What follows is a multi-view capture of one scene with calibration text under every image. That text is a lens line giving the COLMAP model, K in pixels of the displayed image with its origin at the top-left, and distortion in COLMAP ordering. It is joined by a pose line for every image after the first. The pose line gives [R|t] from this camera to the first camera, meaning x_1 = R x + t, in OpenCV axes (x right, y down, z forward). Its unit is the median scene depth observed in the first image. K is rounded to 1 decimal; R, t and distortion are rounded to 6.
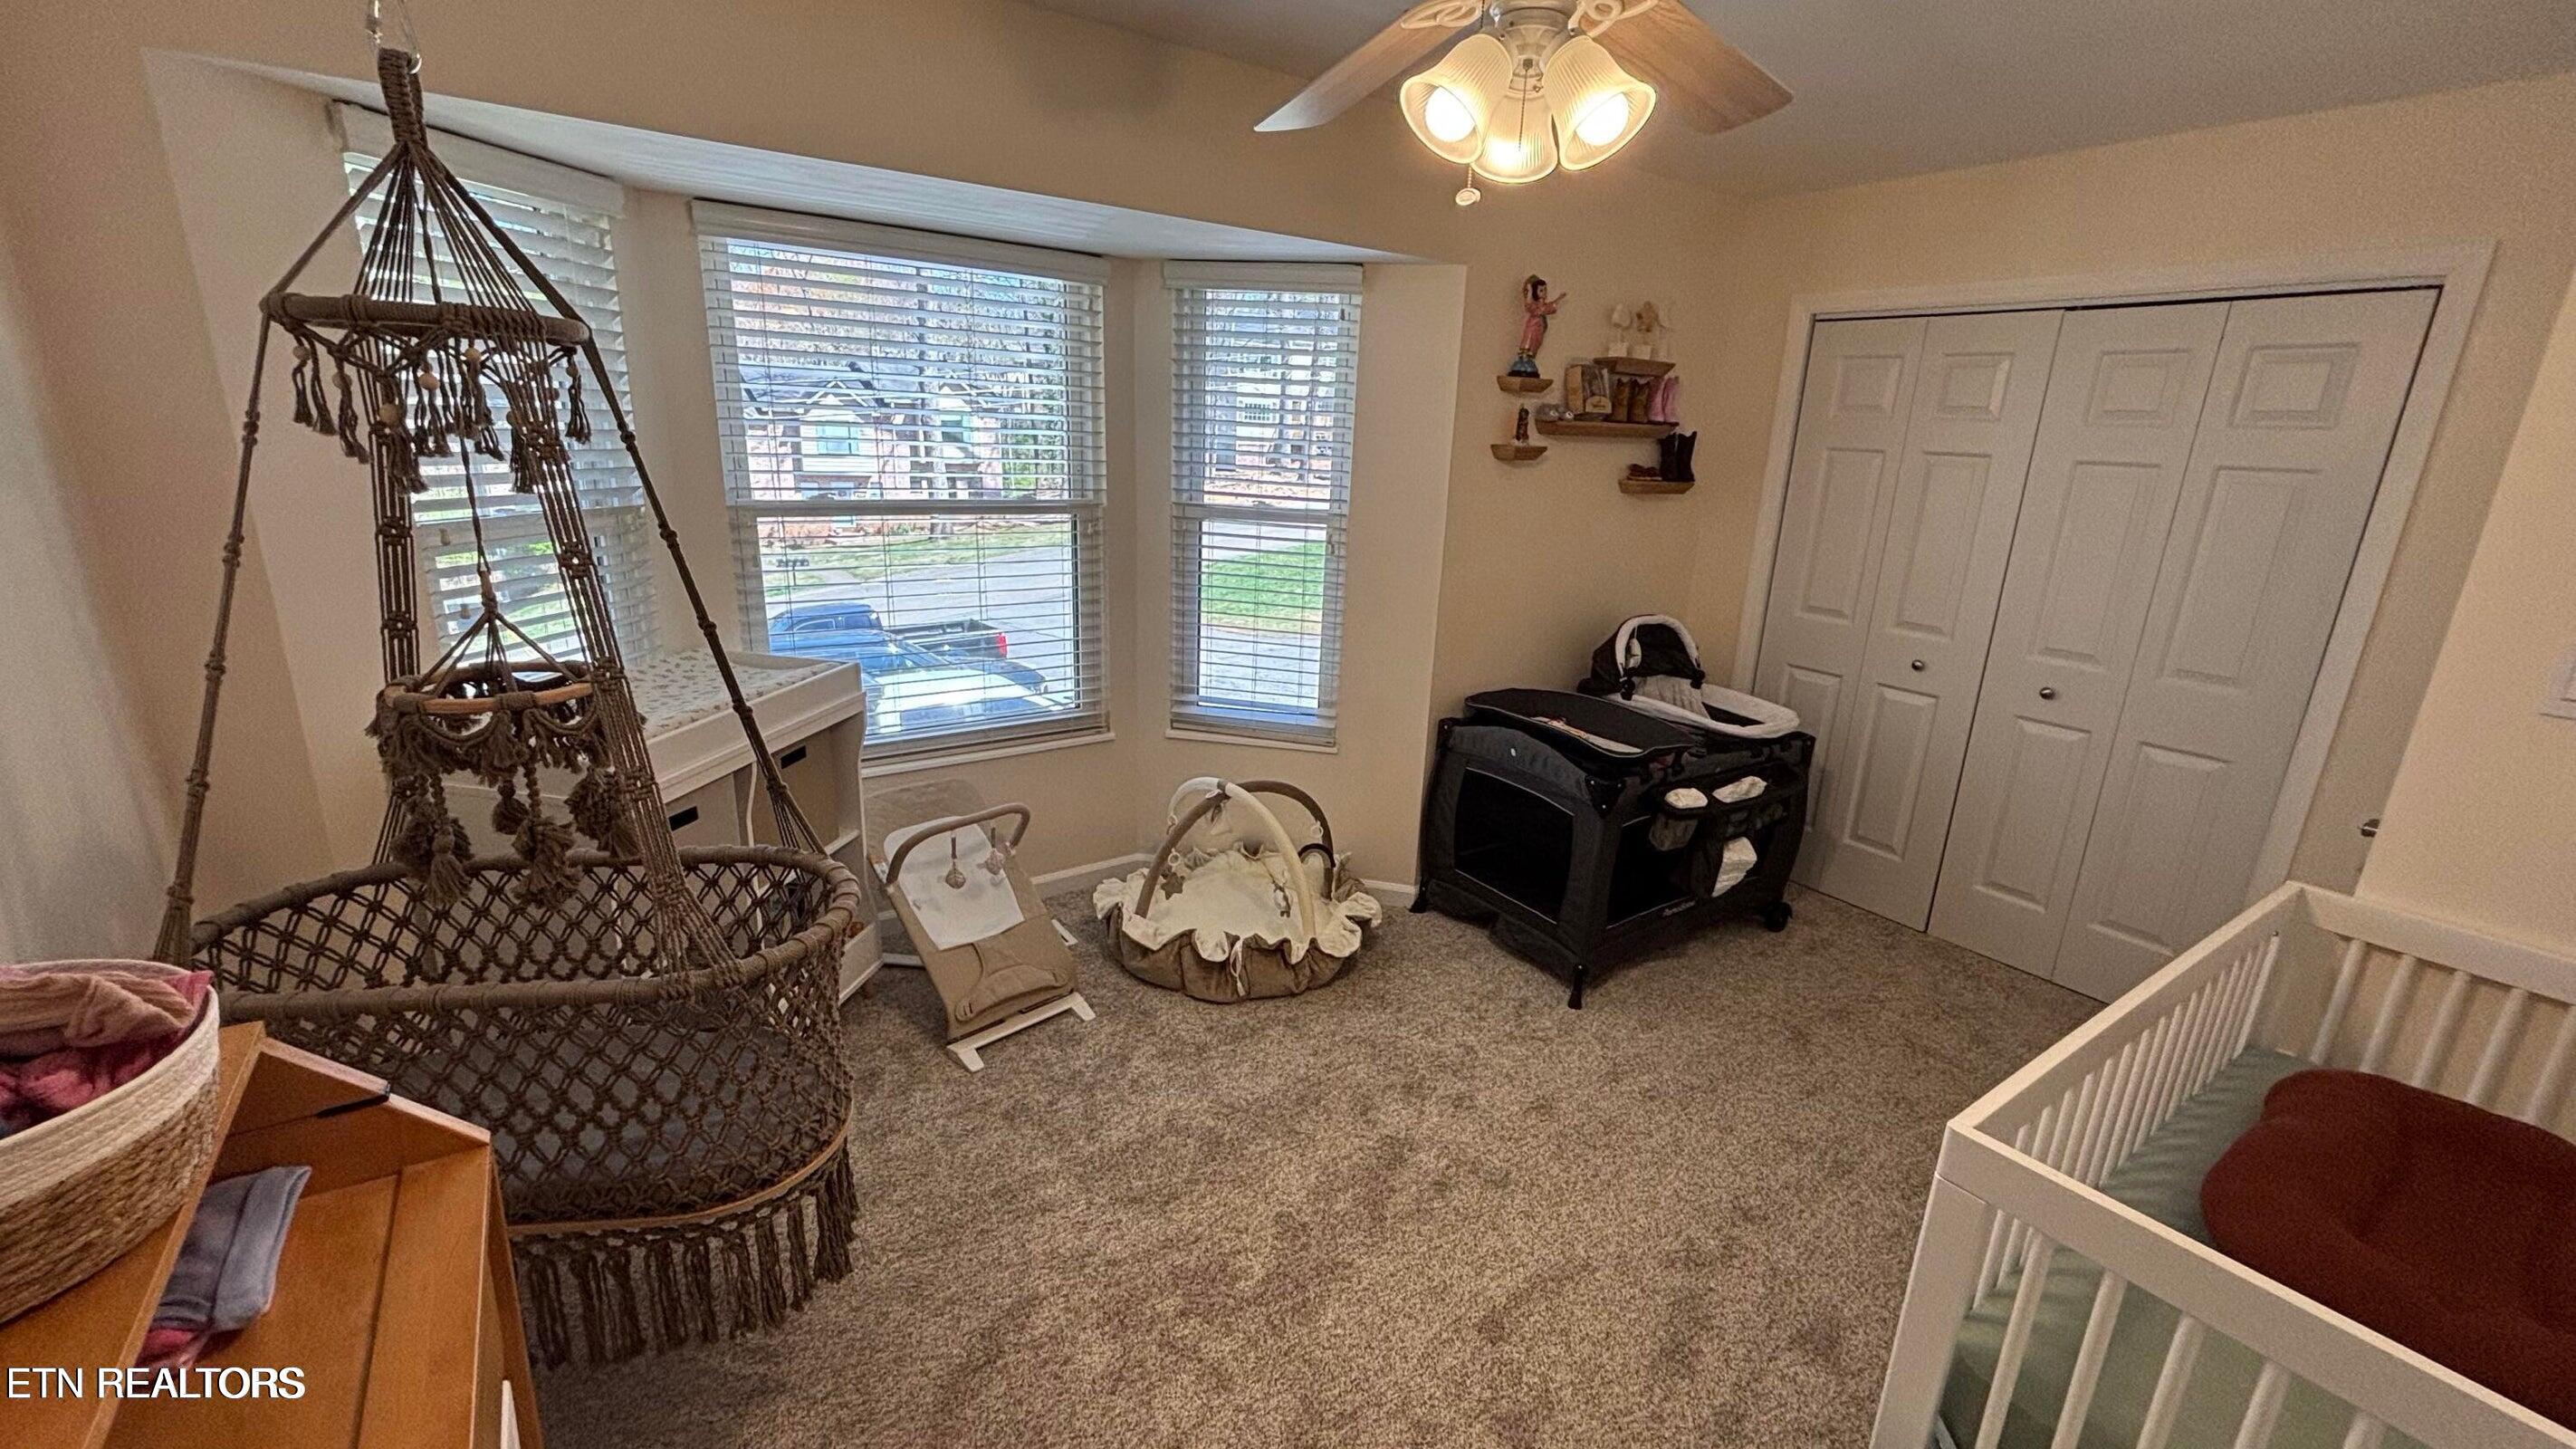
lens RADIAL K [[1019.7, 0, 1281.3], [0, 1019.7, 717.5], [0, 0, 1]] dist [-0.001566, -0.000266]
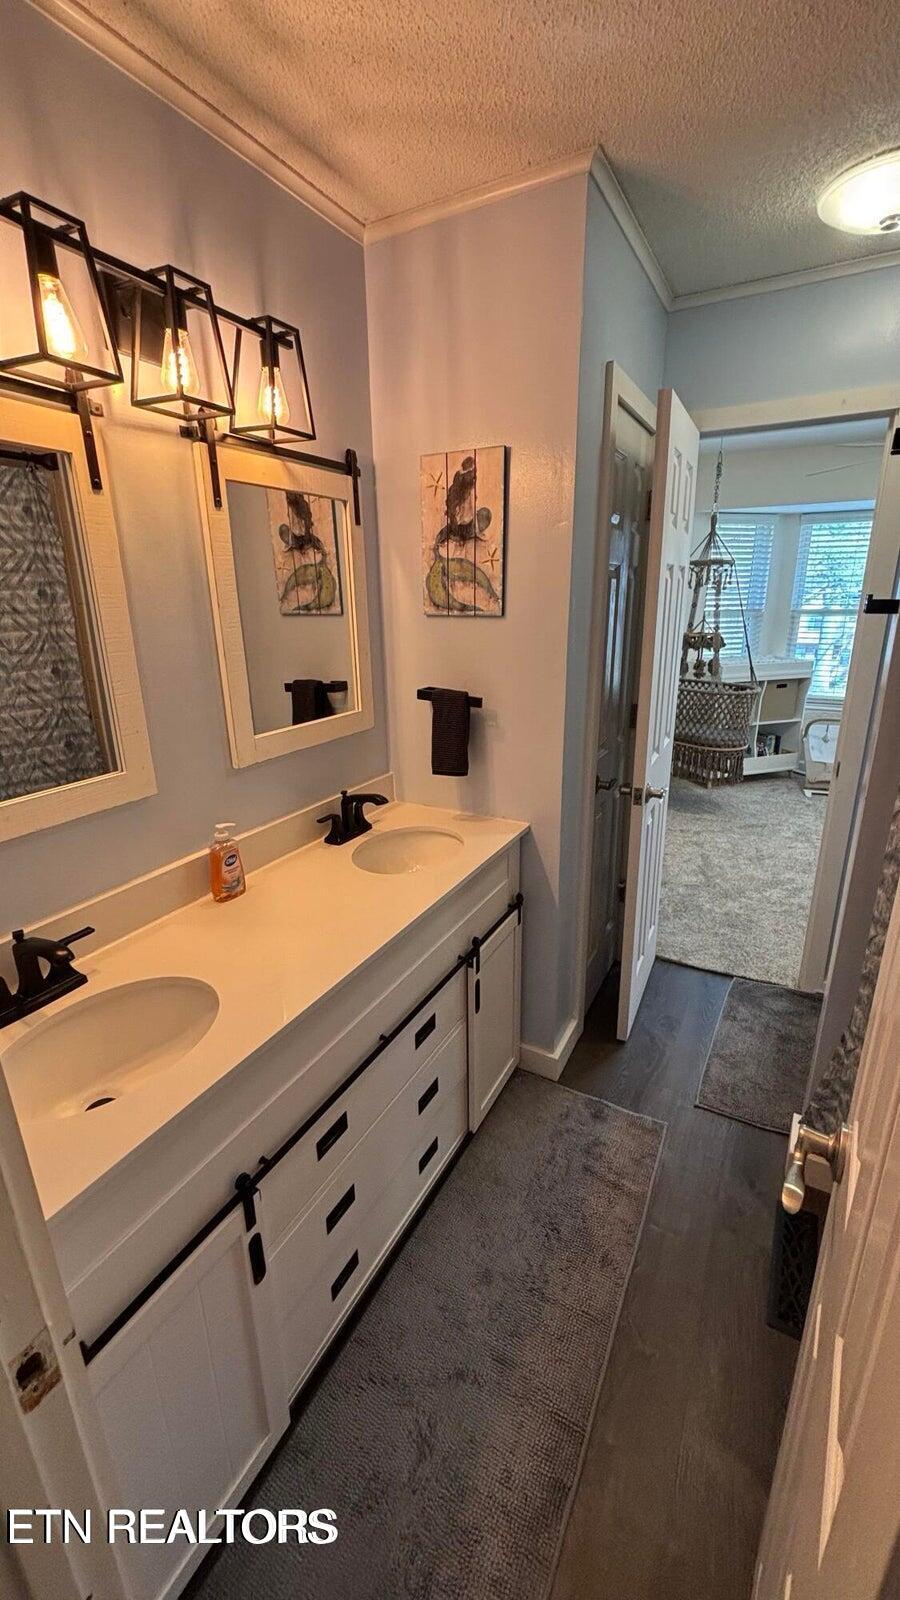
lens RADIAL K [[633.3, 0, 458.3], [0, 633.3, 793.5], [0, 0, 1]] dist [-0.001566, -0.000266]
pose [[0.442442, 0.224439, -0.868258, 0.838174], [-0.214511, 0.966558, 0.140540, 0.288140], [0.870764, 0.124070, 0.475790, -0.760857]]
